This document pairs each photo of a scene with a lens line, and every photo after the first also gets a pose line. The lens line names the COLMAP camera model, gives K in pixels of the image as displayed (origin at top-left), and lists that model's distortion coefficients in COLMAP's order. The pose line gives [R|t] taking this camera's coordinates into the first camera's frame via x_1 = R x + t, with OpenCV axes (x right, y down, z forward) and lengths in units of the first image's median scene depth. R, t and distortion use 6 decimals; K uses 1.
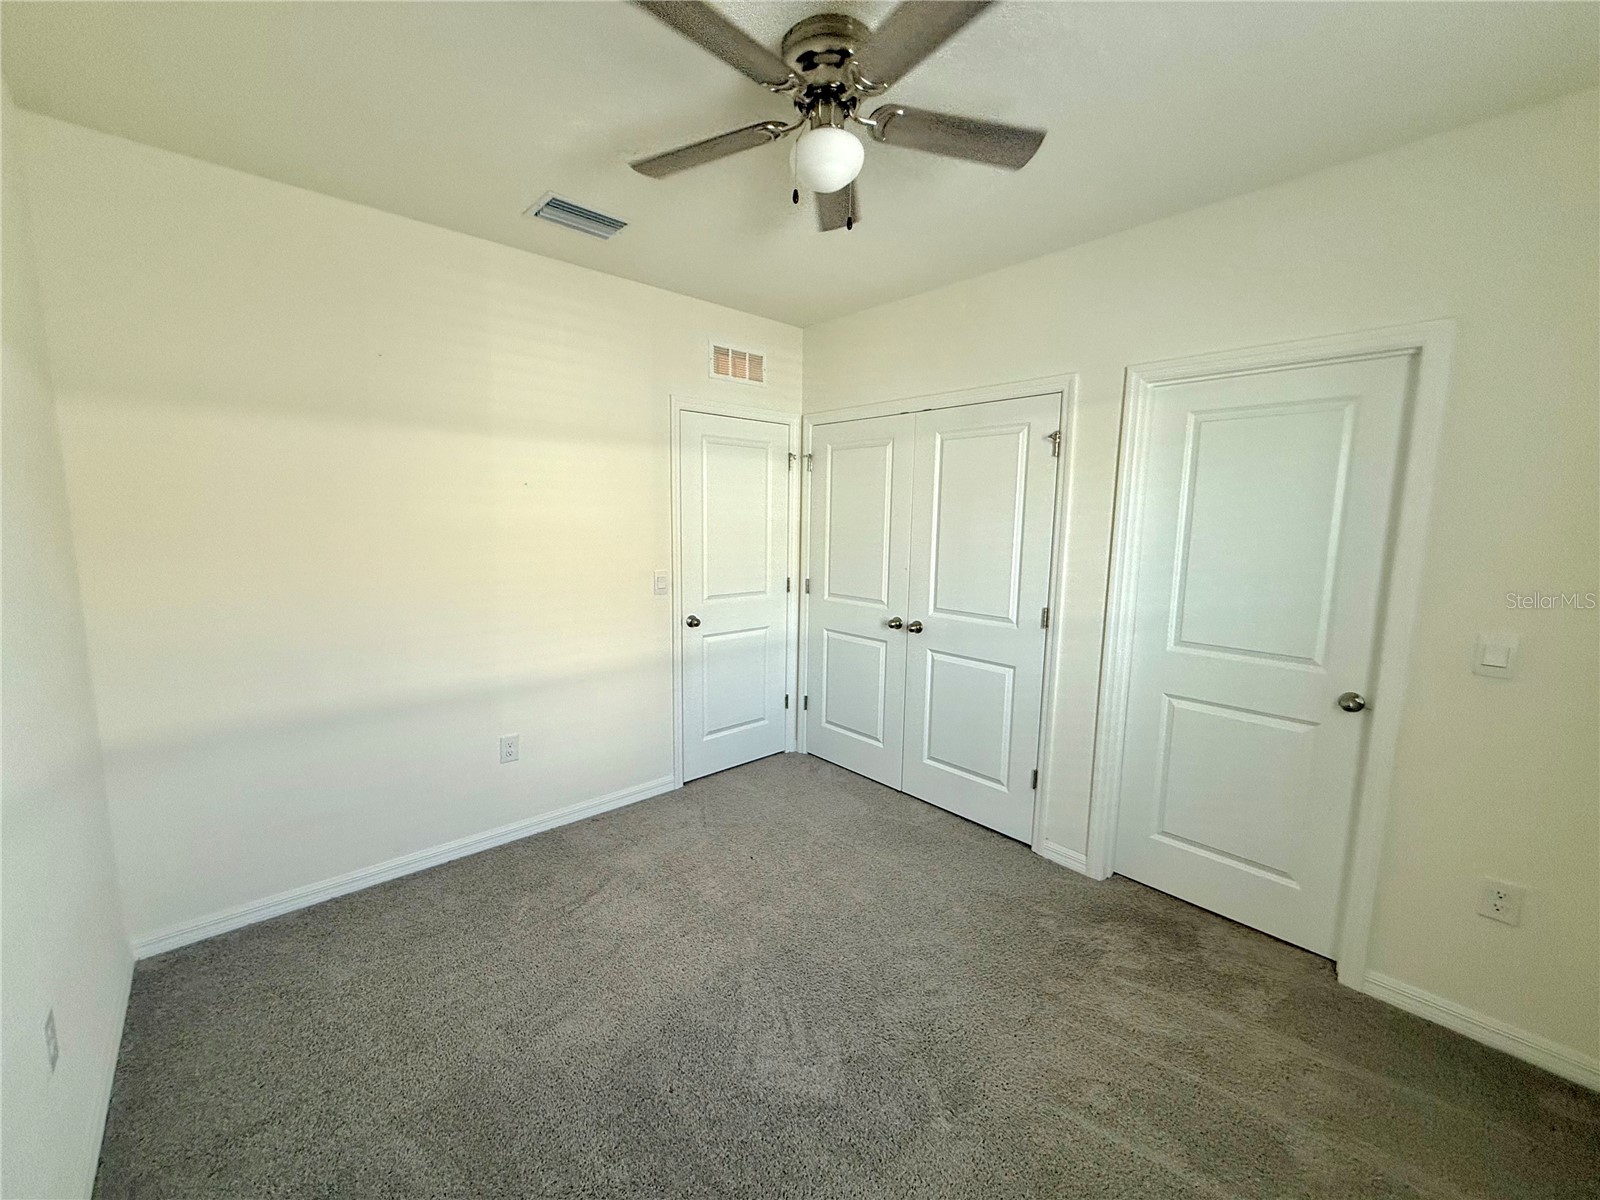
lens RADIAL K [[635.5, 0, 794.0], [0, 635.5, 597.1], [0, 0, 1]] dist [0.000044, -0.000163]
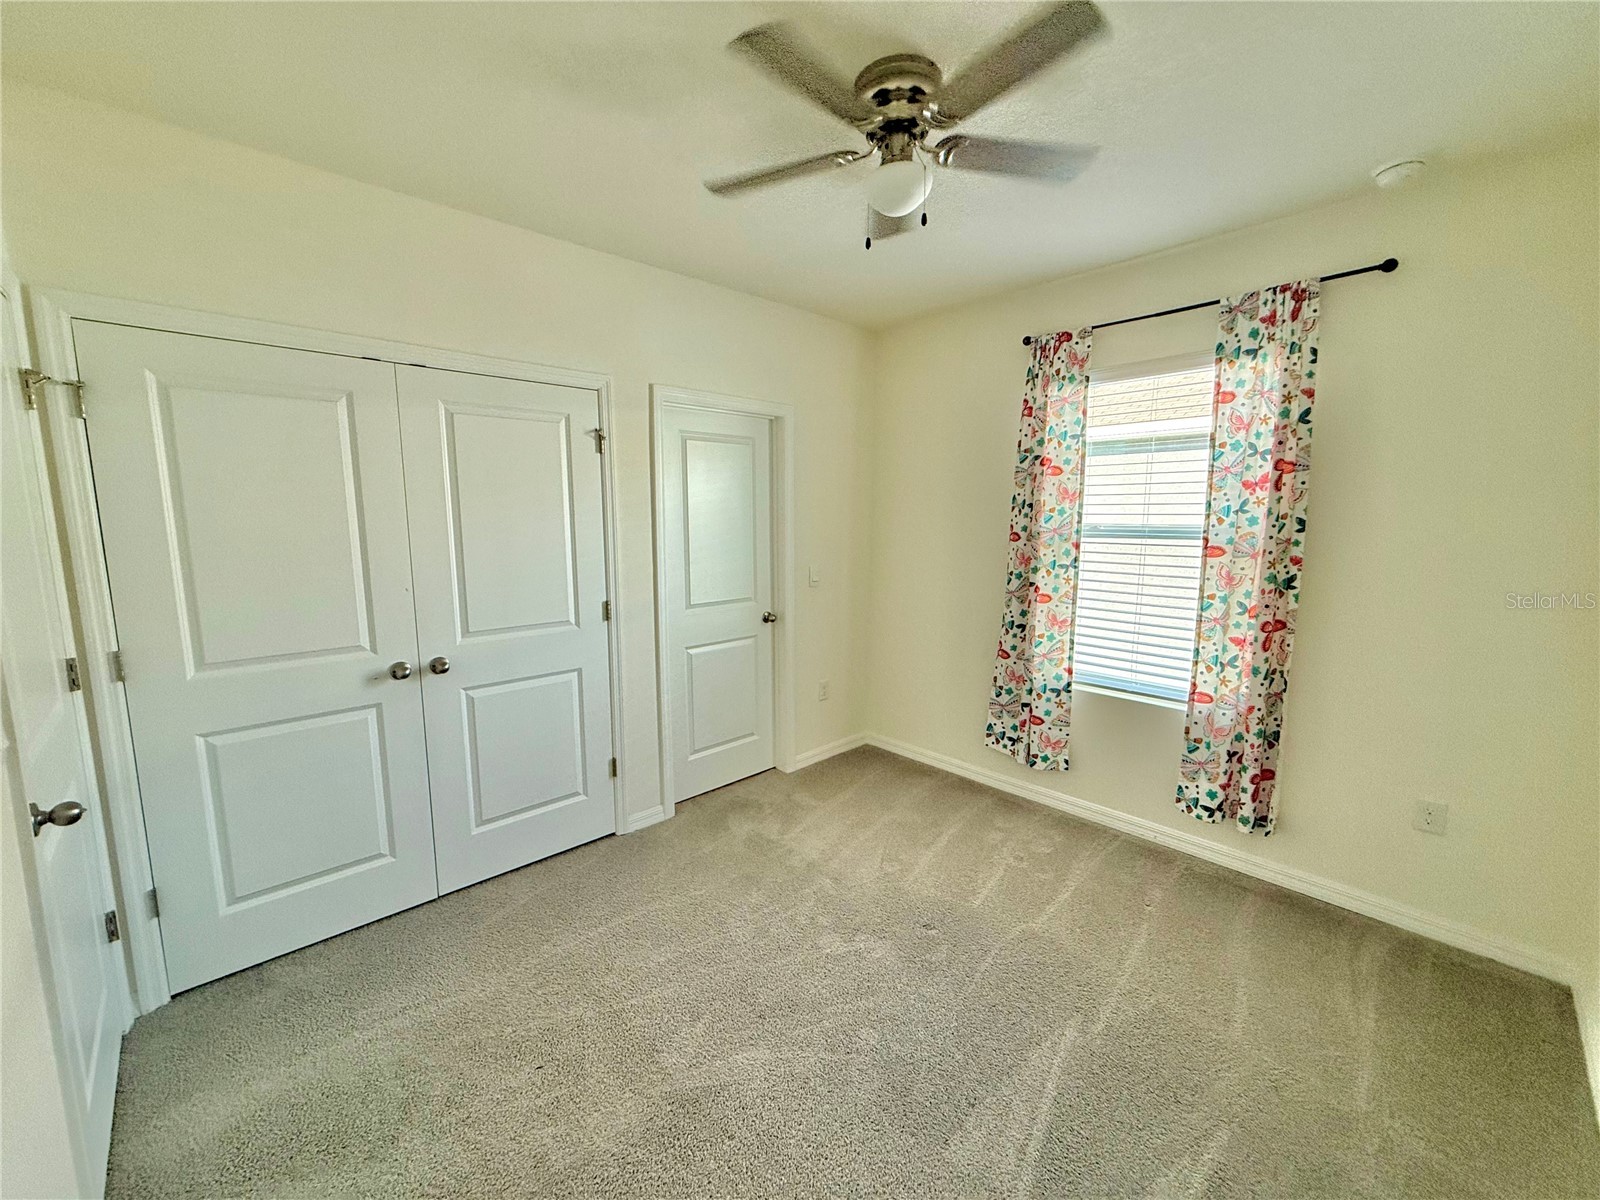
lens RADIAL K [[635.5, 0, 793.2], [0, 635.5, 600.9], [0, 0, 1]] dist [0.000044, -0.000163]
pose [[-0.024922, -0.144931, 0.989128, -0.533883], [0.132483, 0.980229, 0.146965, -0.079714], [-0.990872, 0.134706, -0.005229, 0.600656]]
